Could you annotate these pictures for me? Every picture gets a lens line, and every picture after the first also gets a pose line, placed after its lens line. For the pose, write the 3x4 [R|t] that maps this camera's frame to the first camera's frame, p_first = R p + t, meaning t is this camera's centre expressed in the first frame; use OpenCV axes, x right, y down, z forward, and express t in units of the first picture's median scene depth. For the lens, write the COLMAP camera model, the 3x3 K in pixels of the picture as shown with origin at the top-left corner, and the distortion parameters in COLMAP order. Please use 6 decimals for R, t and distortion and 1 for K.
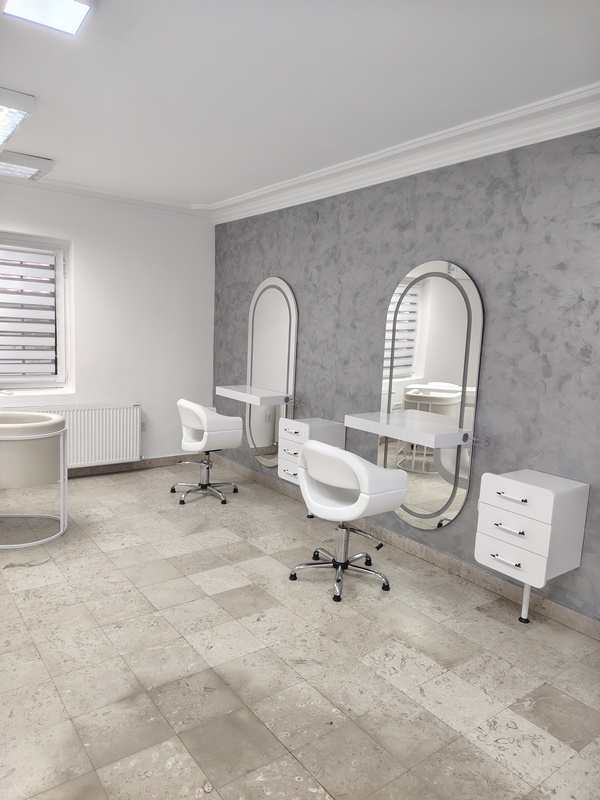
lens RADIAL K [[563.5, 0, 317.2], [0, 563.5, 404.9], [0, 0, 1]] dist [-0.015299, -0.007131]
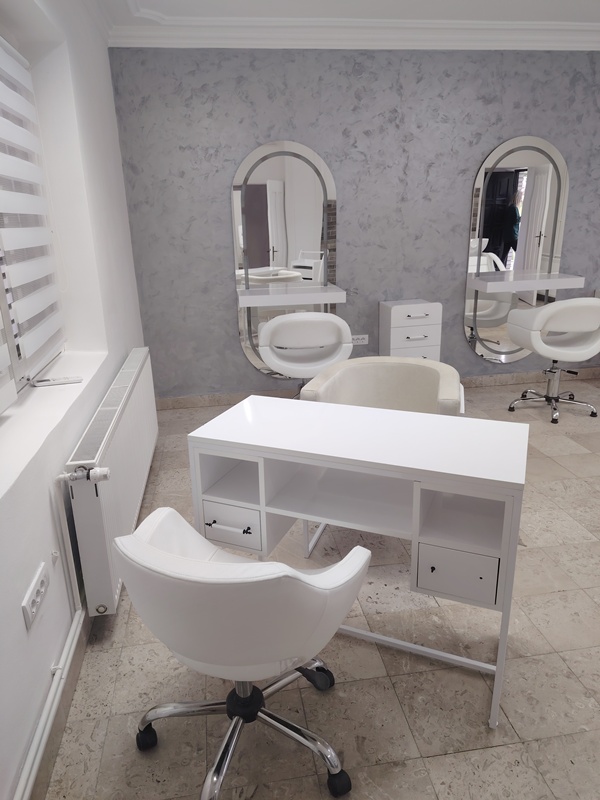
lens RADIAL K [[563.5, 0, 298.7], [0, 563.5, 400.5], [0, 0, 1]] dist [-0.015299, -0.007131]
pose [[0.473492, -0.321019, 0.820215, -1.051343], [0.170420, 0.947011, 0.272265, -0.118678], [-0.864154, 0.010866, 0.503110, 0.749503]]
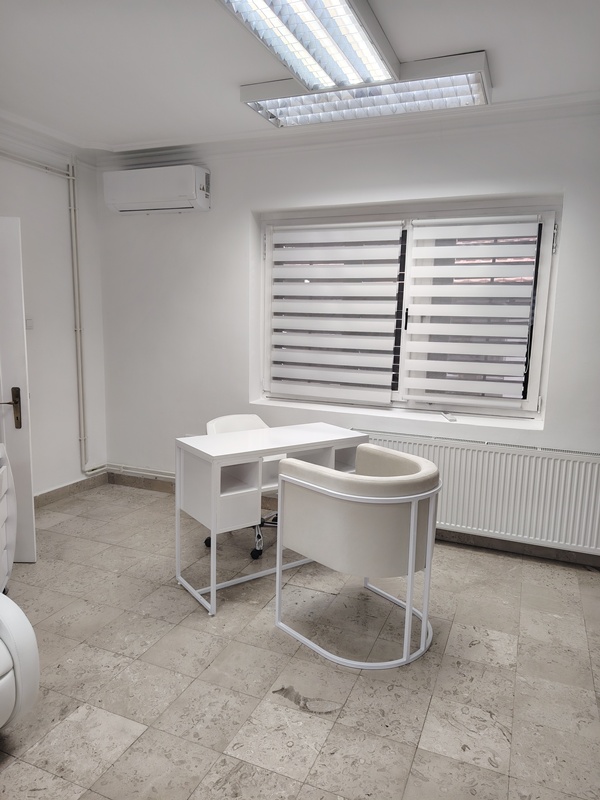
lens RADIAL K [[563.5, 0, 301.8], [0, 563.5, 403.2], [0, 0, 1]] dist [-0.015299, -0.007131]
pose [[0.493655, 0.087957, -0.865198, -0.015609], [-0.122118, 0.992026, 0.031174, -0.049723], [0.861041, 0.090267, 0.500460, 0.573899]]
